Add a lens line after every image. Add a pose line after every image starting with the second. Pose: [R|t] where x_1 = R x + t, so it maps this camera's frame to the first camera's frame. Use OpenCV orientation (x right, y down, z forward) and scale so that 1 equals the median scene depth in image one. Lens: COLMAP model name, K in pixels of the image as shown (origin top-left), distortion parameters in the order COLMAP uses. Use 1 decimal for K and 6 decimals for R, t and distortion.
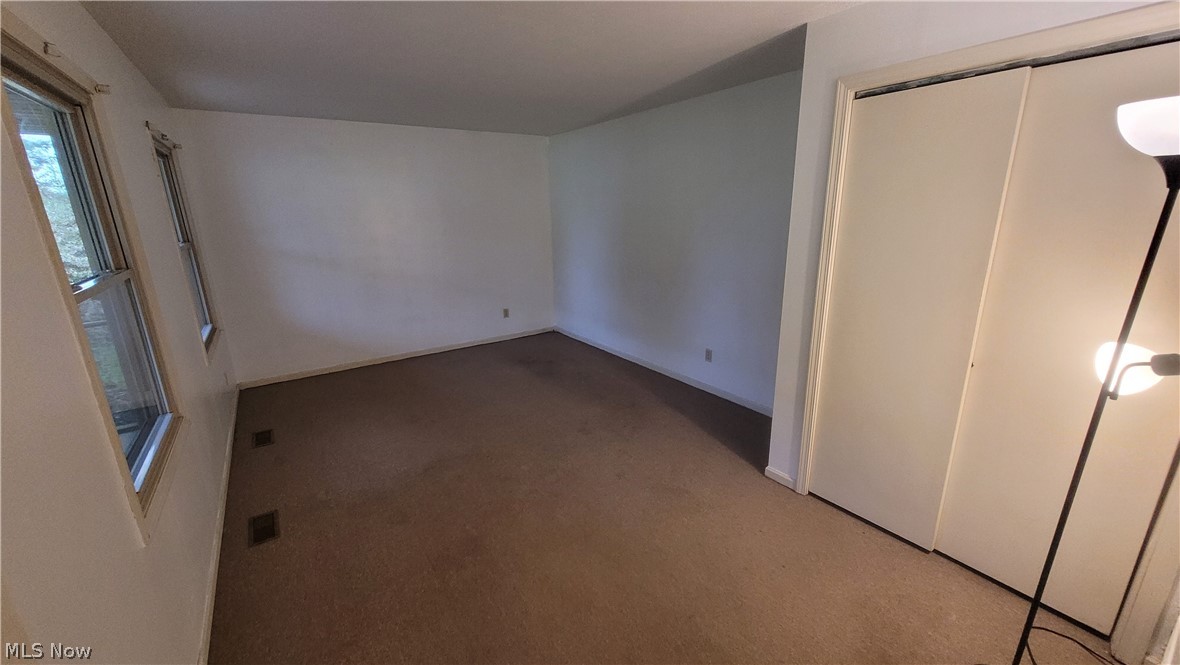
lens RADIAL K [[464.8, 0, 588.5], [0, 464.8, 332.0], [0, 0, 1]] dist [0.004211, -0.000169]
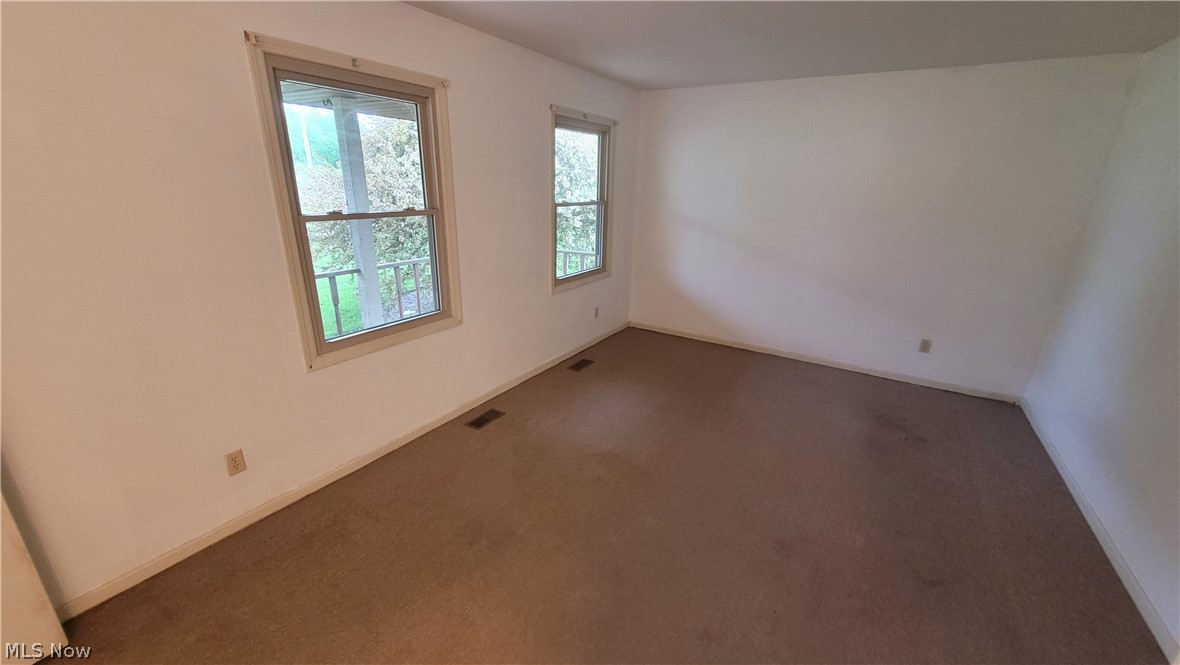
lens RADIAL K [[464.8, 0, 584.4], [0, 464.8, 332.9], [0, 0, 1]] dist [0.004211, -0.000169]
pose [[0.389931, 0.313547, -0.865819, 0.247576], [-0.269266, 0.937973, 0.218409, -0.088503], [0.880596, 0.147971, 0.450173, 0.332916]]
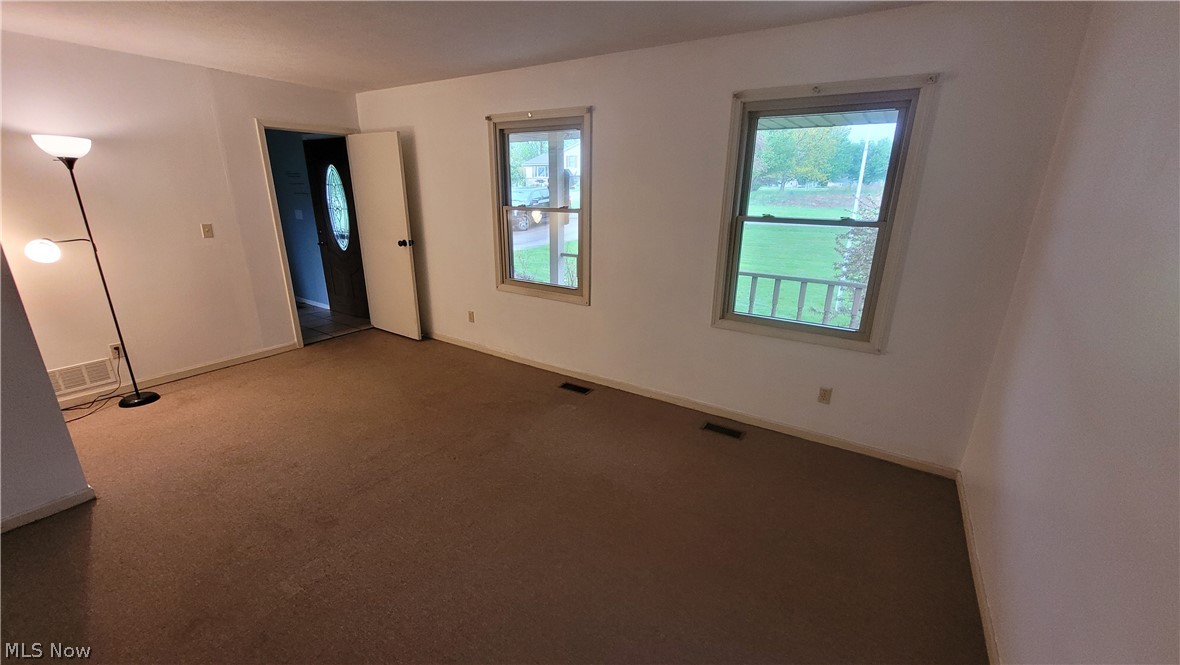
lens RADIAL K [[464.8, 0, 584.3], [0, 464.8, 328.3], [0, 0, 1]] dist [0.004211, -0.000169]
pose [[-0.921757, 0.125893, -0.366762, -0.102653], [-0.094398, 0.844525, 0.527131, -0.298260], [0.376102, 0.520509, -0.766563, 1.116475]]
